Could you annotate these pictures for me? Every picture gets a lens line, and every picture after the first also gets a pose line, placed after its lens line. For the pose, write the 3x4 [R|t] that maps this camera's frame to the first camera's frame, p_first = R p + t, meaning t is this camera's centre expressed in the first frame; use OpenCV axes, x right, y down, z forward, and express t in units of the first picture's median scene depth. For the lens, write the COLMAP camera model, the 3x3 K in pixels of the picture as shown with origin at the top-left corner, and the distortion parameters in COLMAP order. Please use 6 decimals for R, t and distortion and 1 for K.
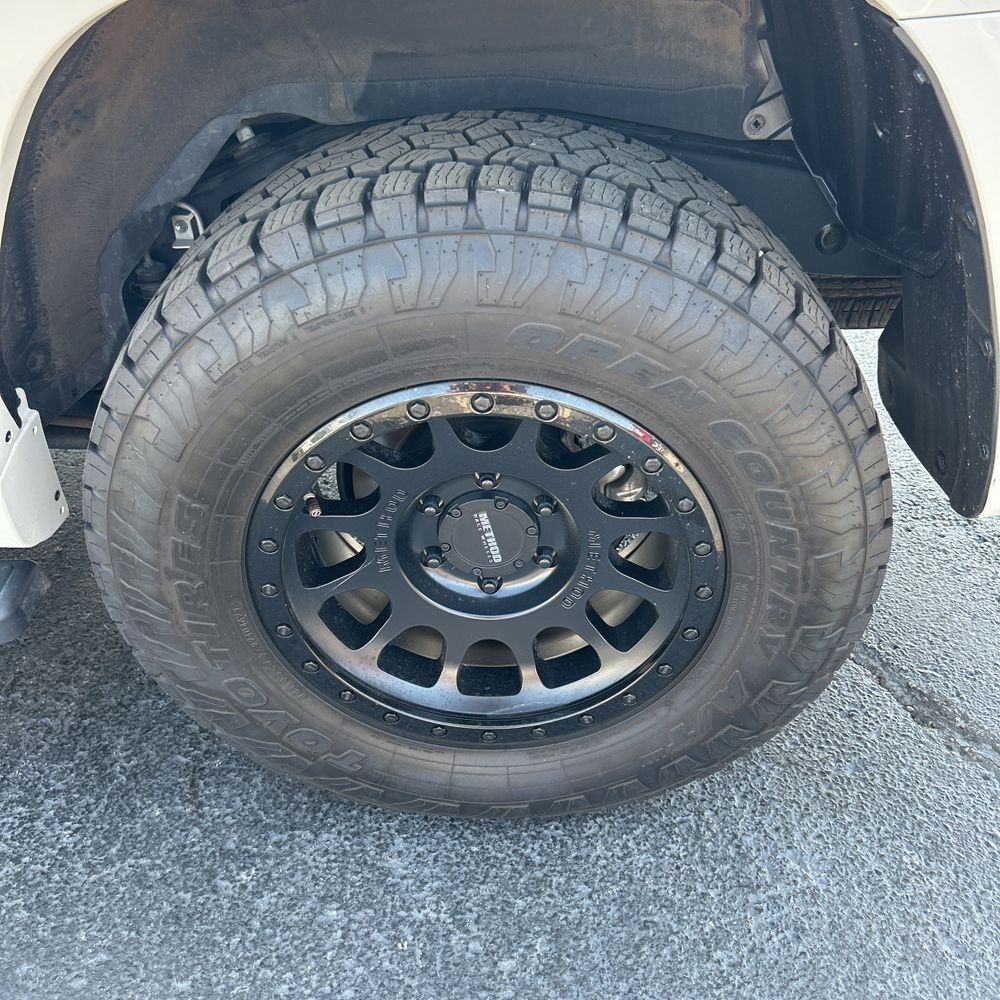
lens RADIAL K [[994.2, 0, 500.0], [0, 994.2, 500.0], [0, 0, 1]] dist [0.062736, -0.110505]
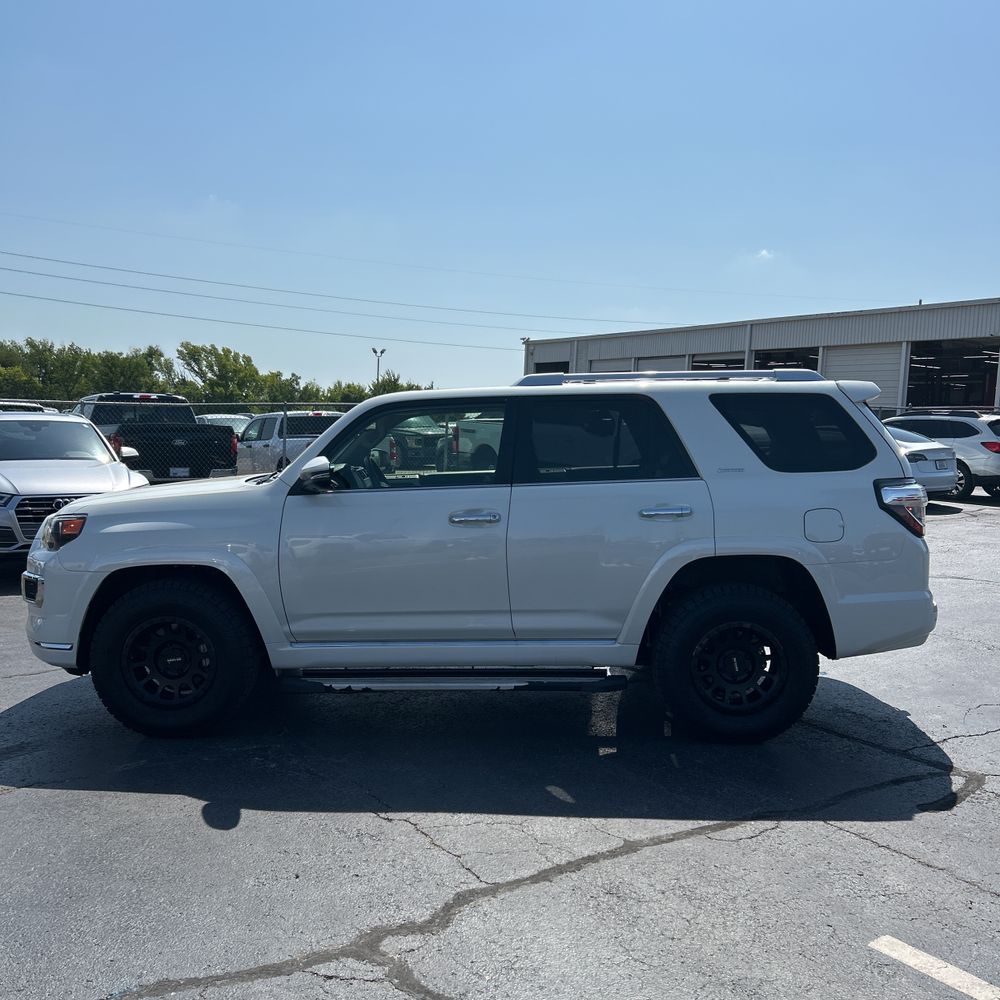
lens RADIAL K [[994.2, 0, 500.0], [0, 994.2, 500.0], [0, 0, 1]] dist [0.062736, -0.110505]
pose [[0.999487, 0.029217, 0.013153, -1.477043], [-0.017587, 0.843386, -0.537020, 2.372026], [-0.026783, 0.536513, 0.843467, -4.117856]]
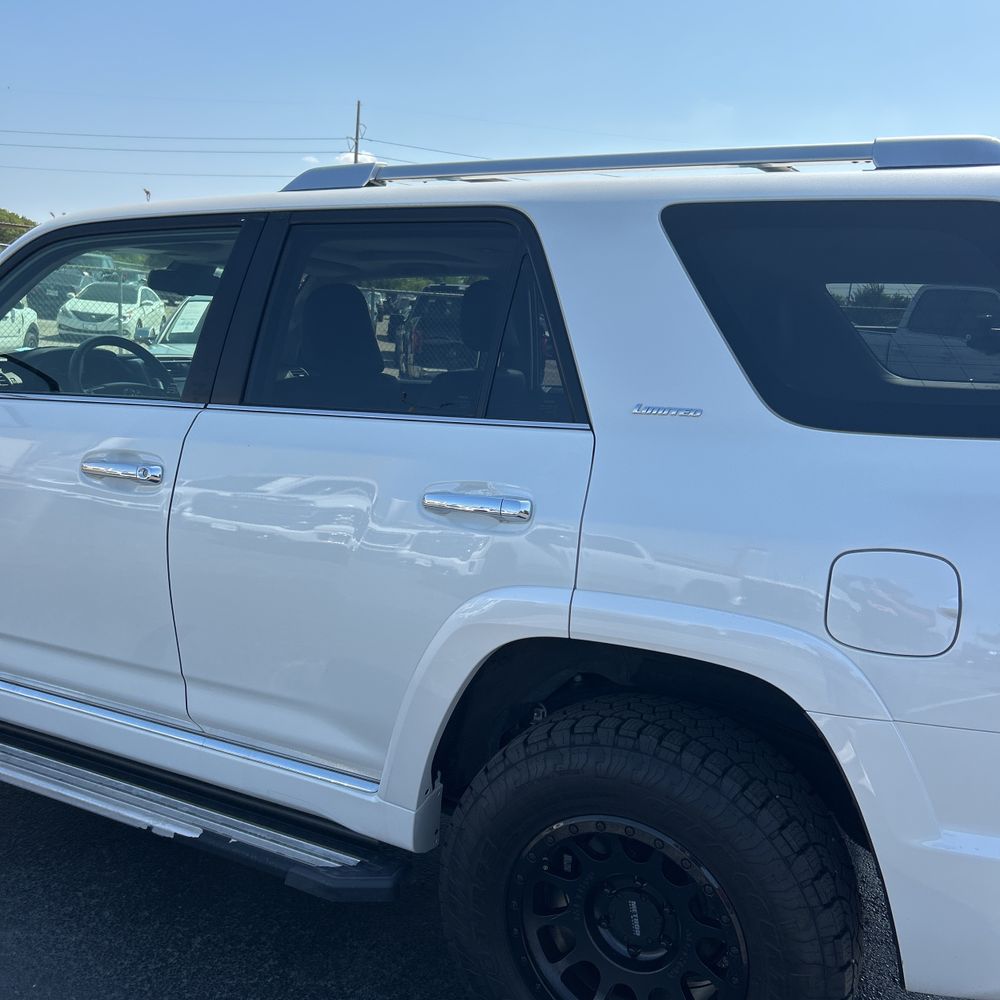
lens RADIAL K [[1001.6, 0, 518.7], [0, 1001.6, 497.7], [0, 0, 1]] dist [0.015991, -0.015588]
pose [[0.900511, 0.141312, -0.411232, 0.535516], [-0.314233, 0.865176, -0.390804, 0.190828], [0.300563, 0.481146, 0.823505, -1.127992]]
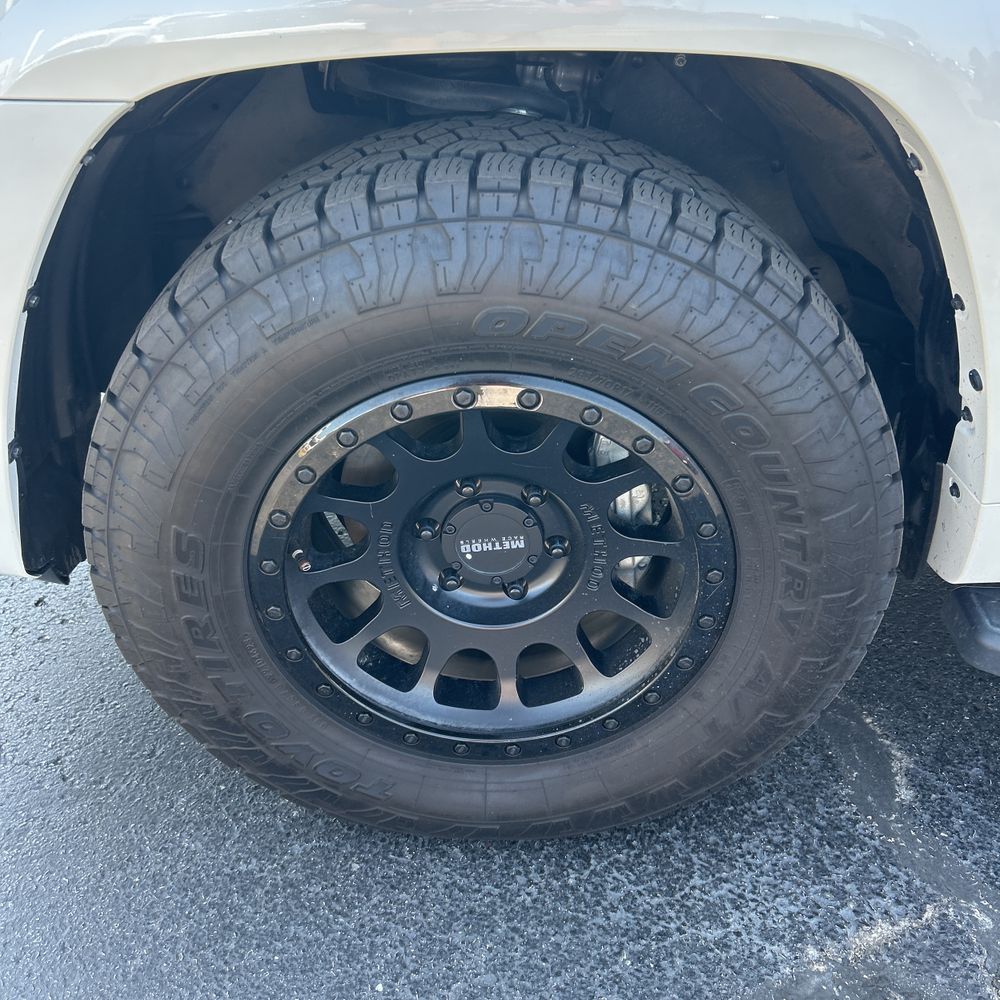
lens RADIAL K [[994.2, 0, 500.0], [0, 994.2, 500.0], [0, 0, 1]] dist [0.062736, -0.110505]
pose [[0.999068, 0.024812, 0.035331, -3.289708], [-0.023404, 0.998936, -0.039741, 0.064613], [-0.036280, 0.038878, 0.998585, 0.120355]]
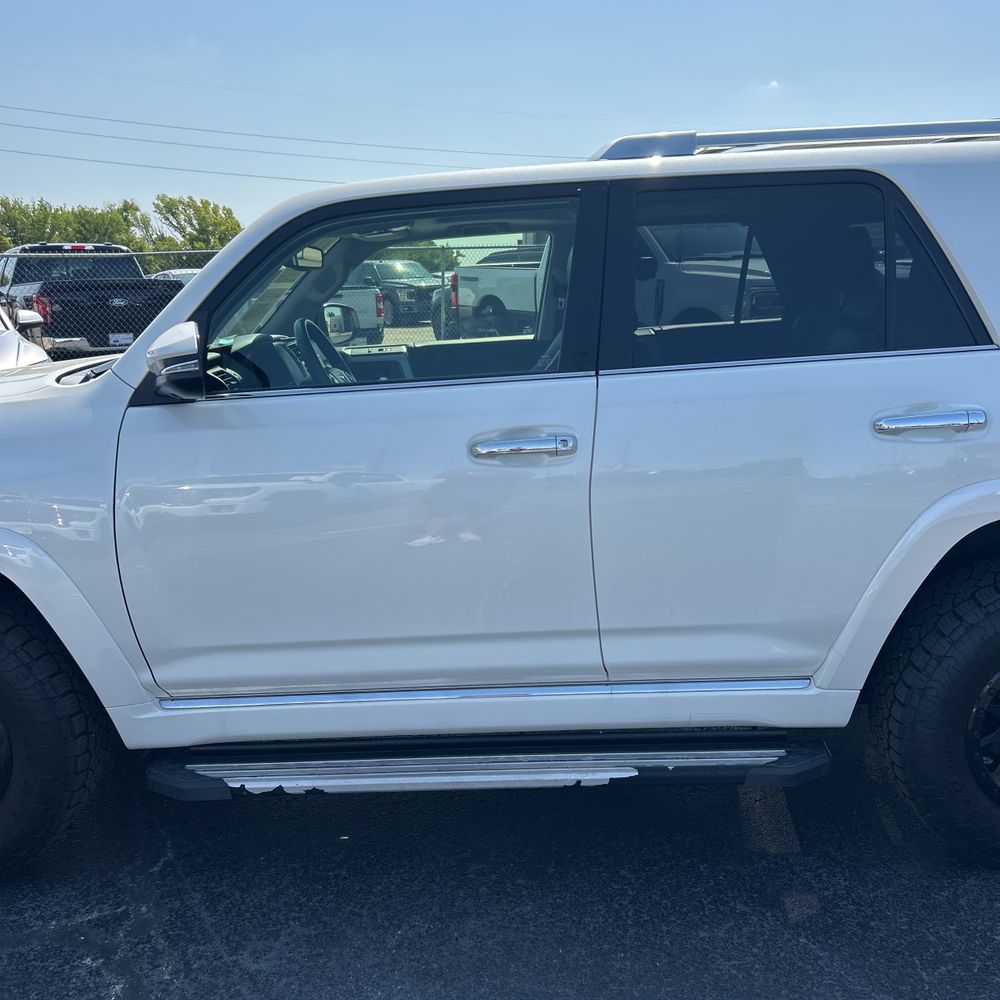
lens RADIAL K [[994.2, 0, 500.0], [0, 994.2, 500.0], [0, 0, 1]] dist [0.062736, -0.110505]
pose [[0.999869, -0.000033, 0.016185, -1.648766], [0.006652, 0.912472, -0.409085, 0.646386], [-0.014755, 0.409139, 0.912353, -1.666433]]
